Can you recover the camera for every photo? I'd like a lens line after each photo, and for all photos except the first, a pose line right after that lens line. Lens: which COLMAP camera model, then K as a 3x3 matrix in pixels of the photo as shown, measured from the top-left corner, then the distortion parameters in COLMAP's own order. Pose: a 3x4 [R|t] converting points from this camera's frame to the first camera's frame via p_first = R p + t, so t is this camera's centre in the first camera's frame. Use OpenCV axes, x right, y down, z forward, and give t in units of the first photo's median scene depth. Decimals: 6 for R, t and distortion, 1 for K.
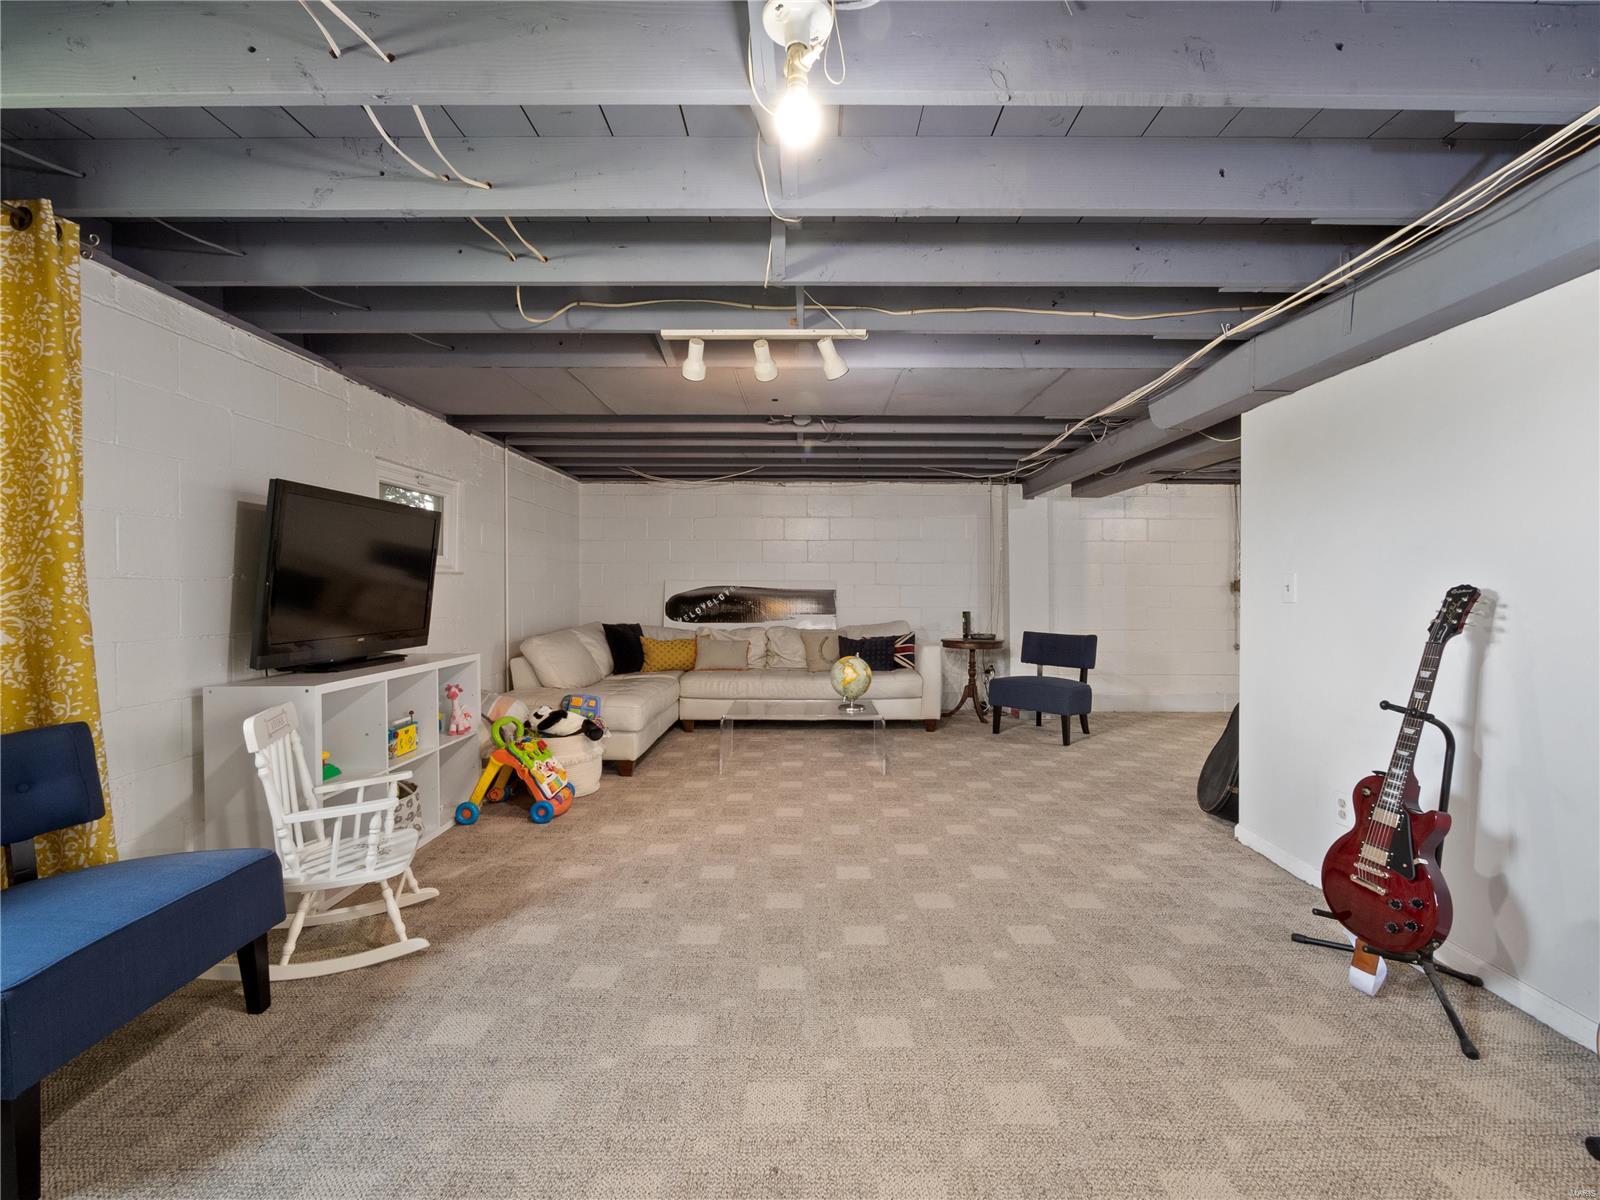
lens RADIAL K [[675.5, 0, 811.0], [0, 675.5, 591.9], [0, 0, 1]] dist [-0.000105, 0.000291]
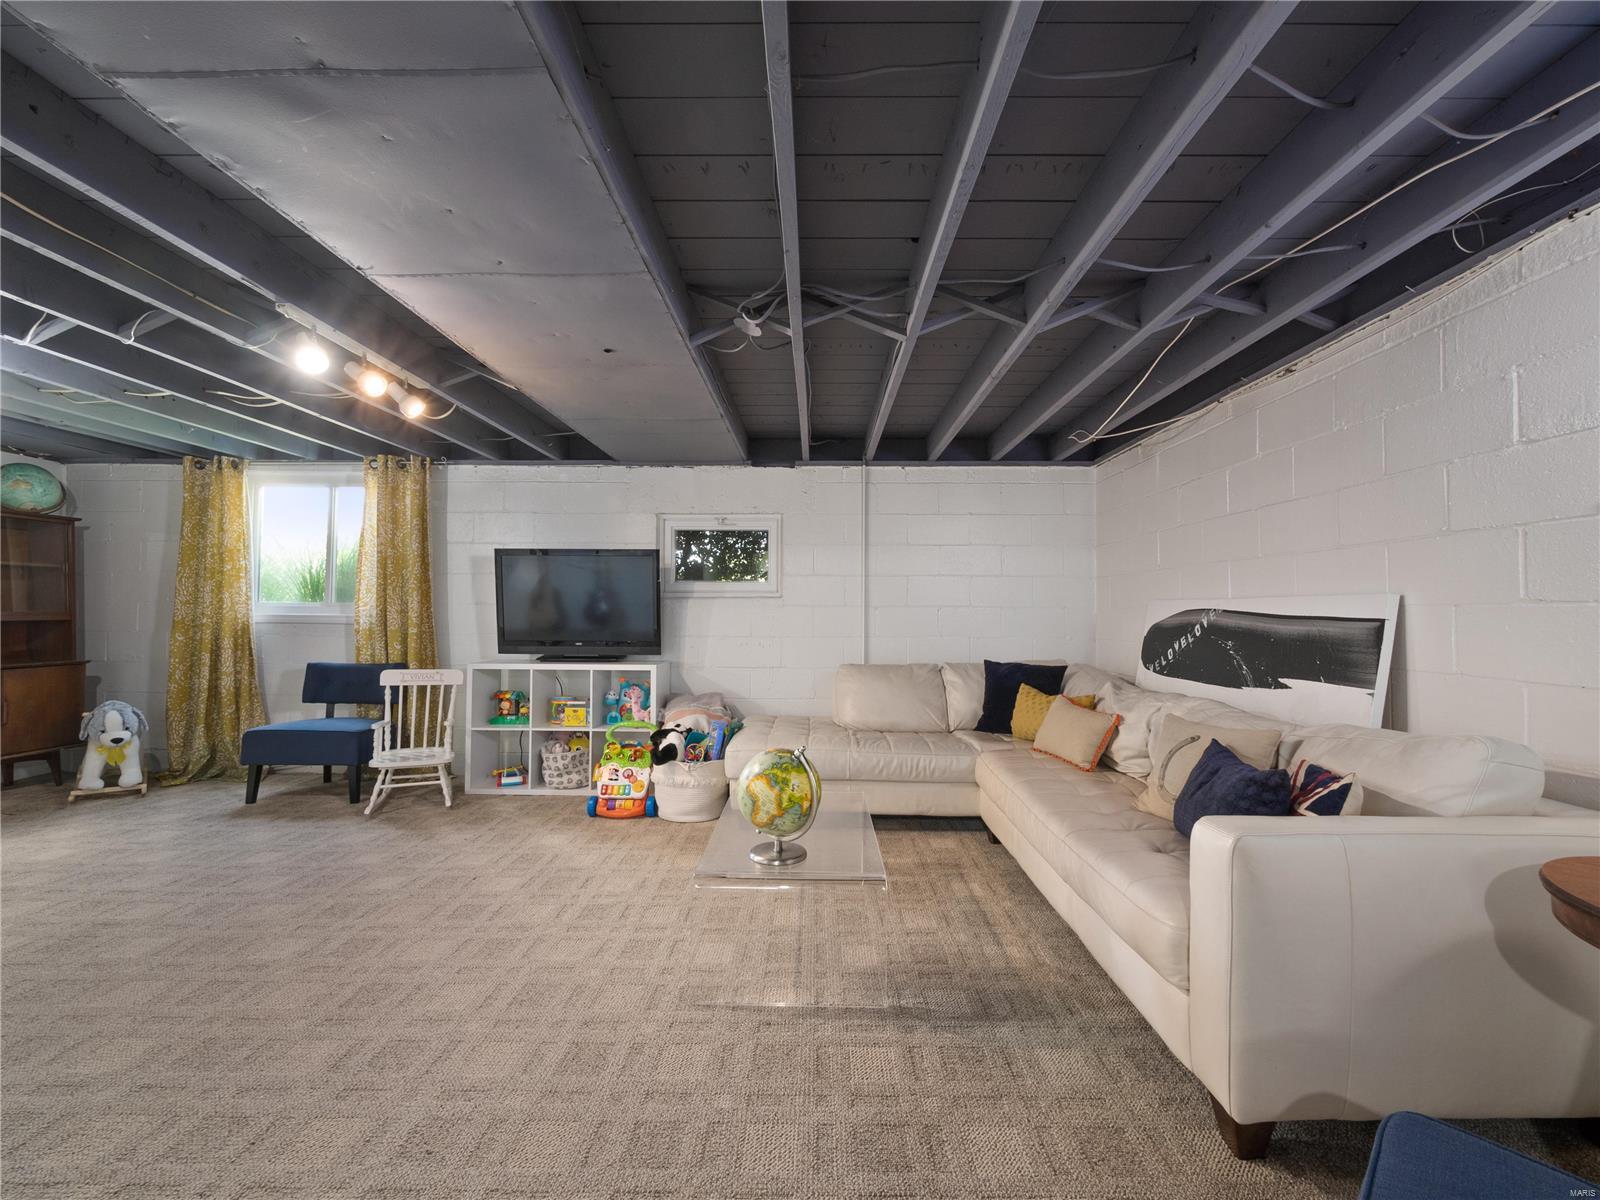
lens RADIAL K [[675.5, 0, 806.4], [0, 675.5, 607.0], [0, 0, 1]] dist [-0.000105, 0.000291]
pose [[-0.019600, -0.005867, -0.999791, 0.435354], [-0.009587, 0.999938, -0.005679, -0.004708], [0.999762, 0.009474, -0.019655, 0.811662]]
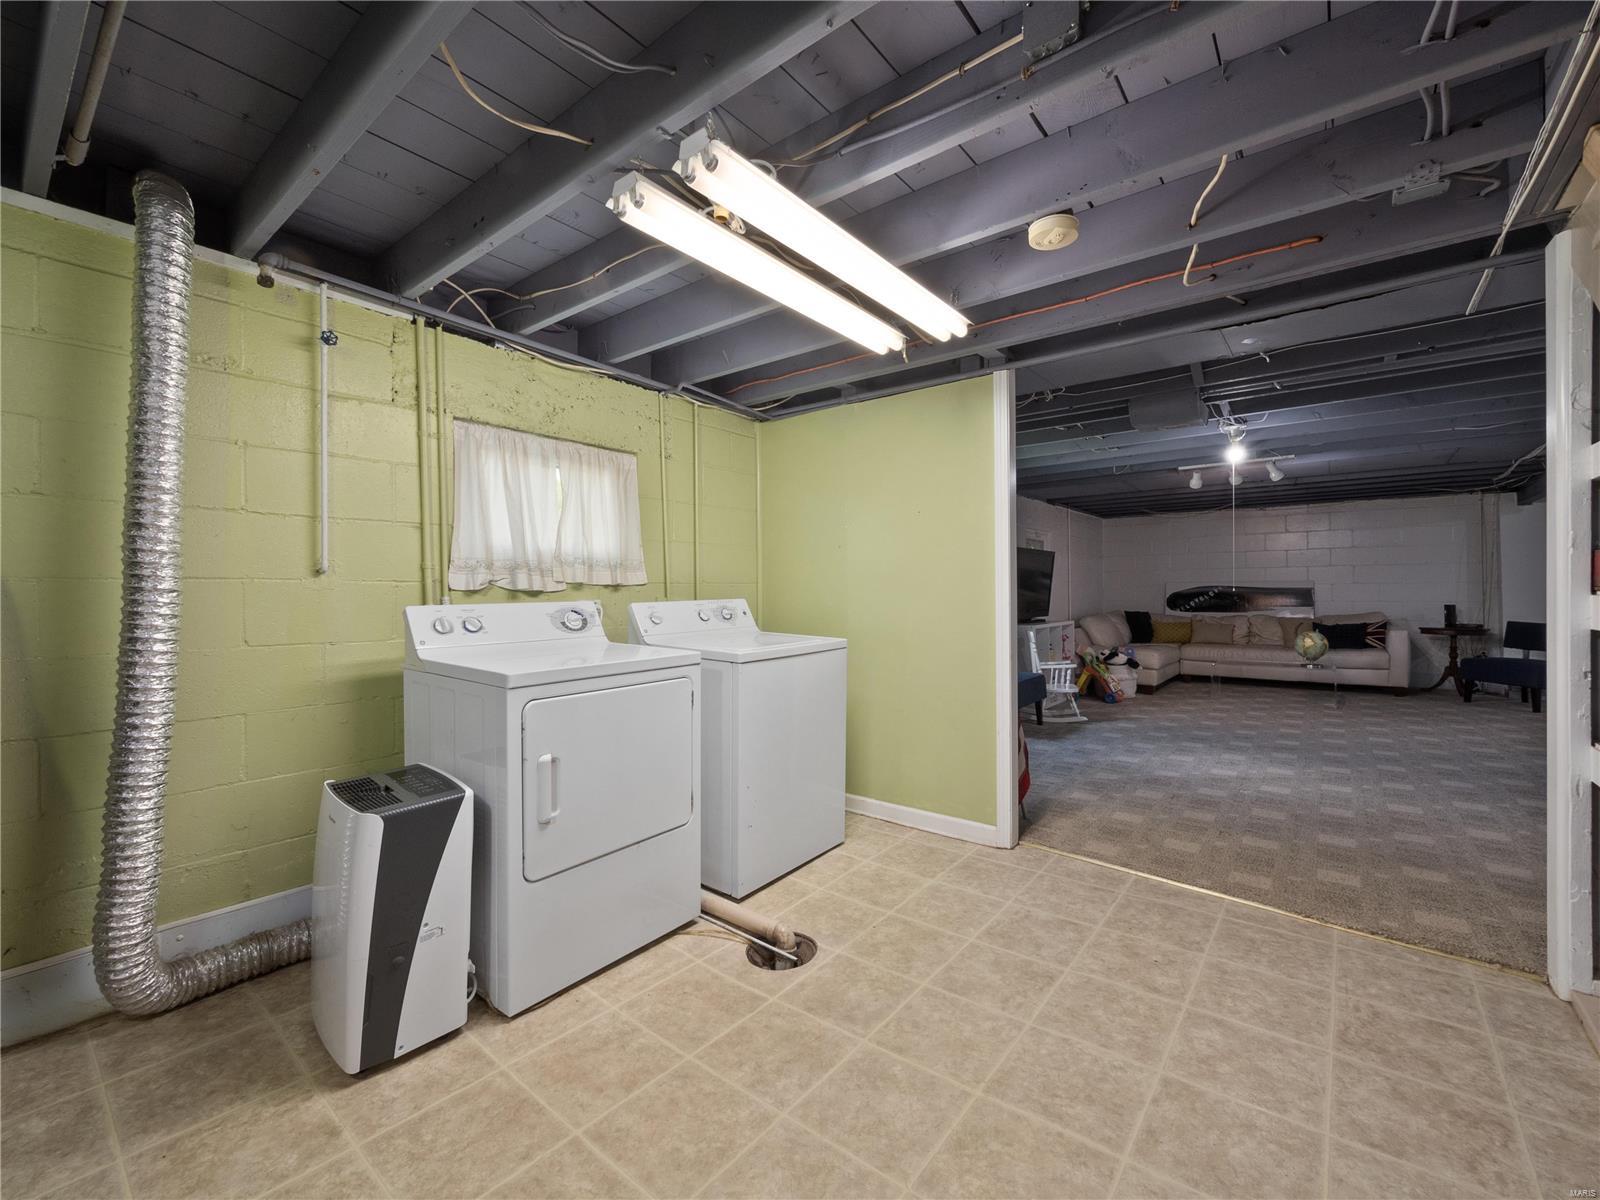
lens RADIAL K [[675.5, 0, 811.3], [0, 675.5, 592.6], [0, 0, 1]] dist [-0.000105, 0.000291]
pose [[0.786644, -0.006868, -0.617369, 0.087756], [0.005946, 0.999976, -0.003548, 0.006093], [0.617379, -0.000880, 0.786666, -0.675682]]
